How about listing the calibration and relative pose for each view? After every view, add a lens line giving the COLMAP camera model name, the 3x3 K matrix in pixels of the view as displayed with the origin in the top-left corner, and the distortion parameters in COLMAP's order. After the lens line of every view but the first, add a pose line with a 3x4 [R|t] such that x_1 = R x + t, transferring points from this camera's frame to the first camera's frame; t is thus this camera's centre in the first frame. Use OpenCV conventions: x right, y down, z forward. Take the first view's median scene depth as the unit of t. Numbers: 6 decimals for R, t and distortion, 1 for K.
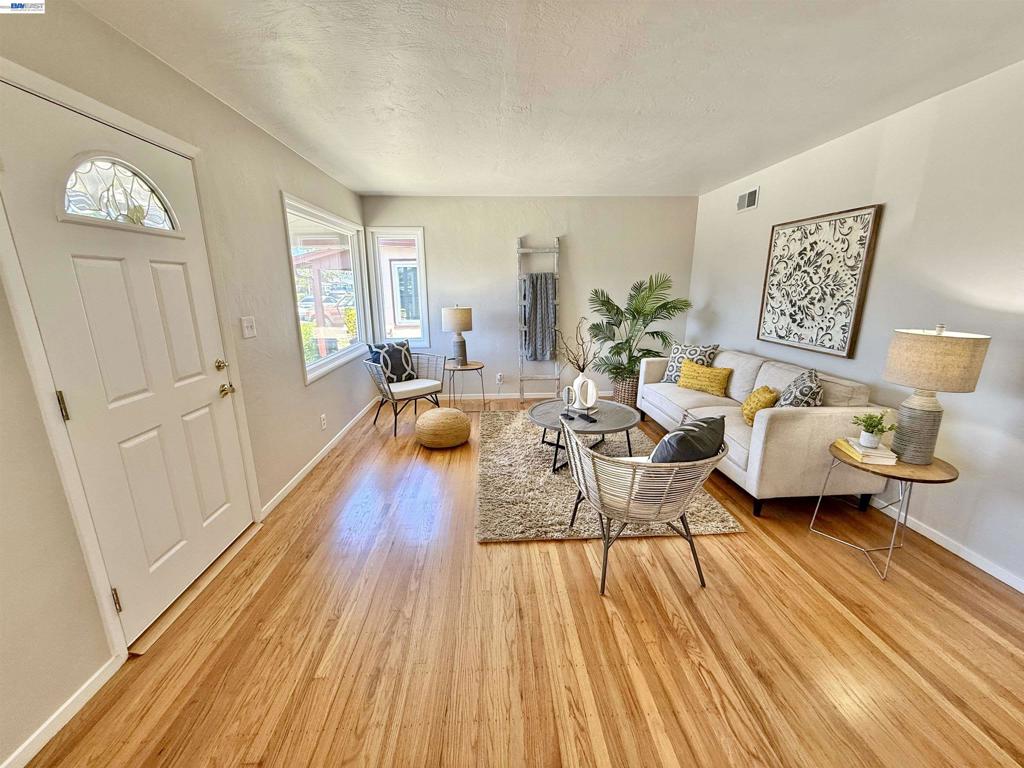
lens RADIAL K [[409.5, 0, 511.4], [0, 409.5, 384.9], [0, 0, 1]] dist [0.000483, -0.000441]
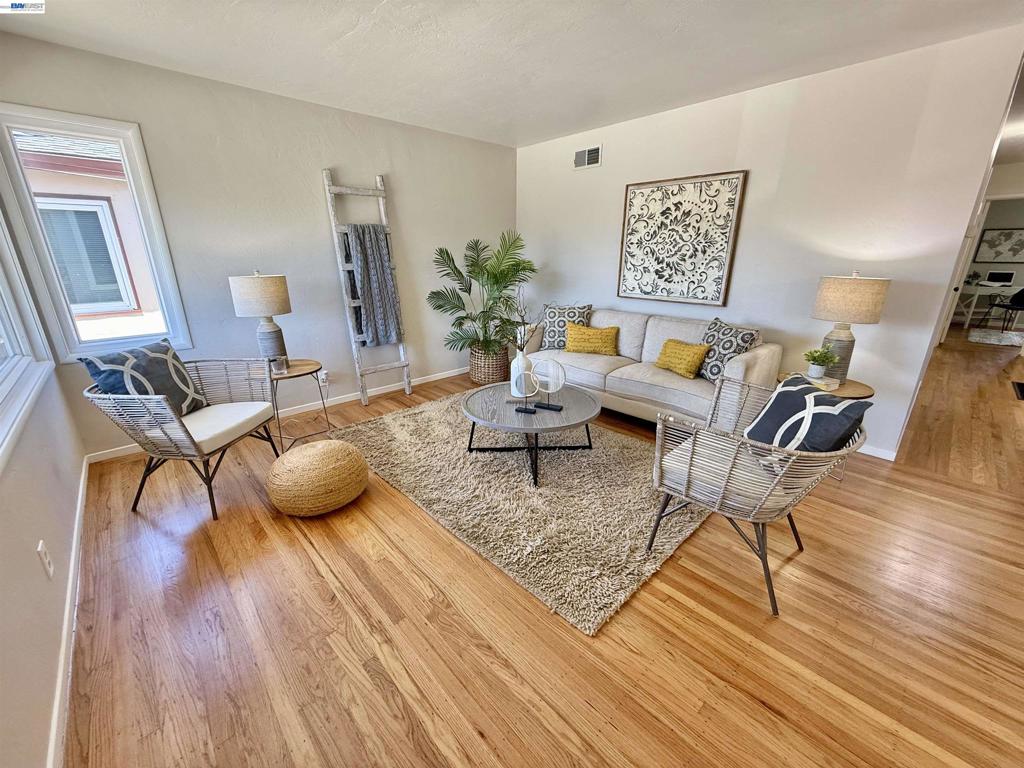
lens RADIAL K [[409.5, 0, 512.8], [0, 409.5, 384.4], [0, 0, 1]] dist [0.000483, -0.000441]
pose [[0.760444, -0.193446, 0.619922, -0.340574], [0.148991, 0.981110, 0.123390, -0.068042], [-0.632081, -0.001468, 0.774901, 0.401914]]
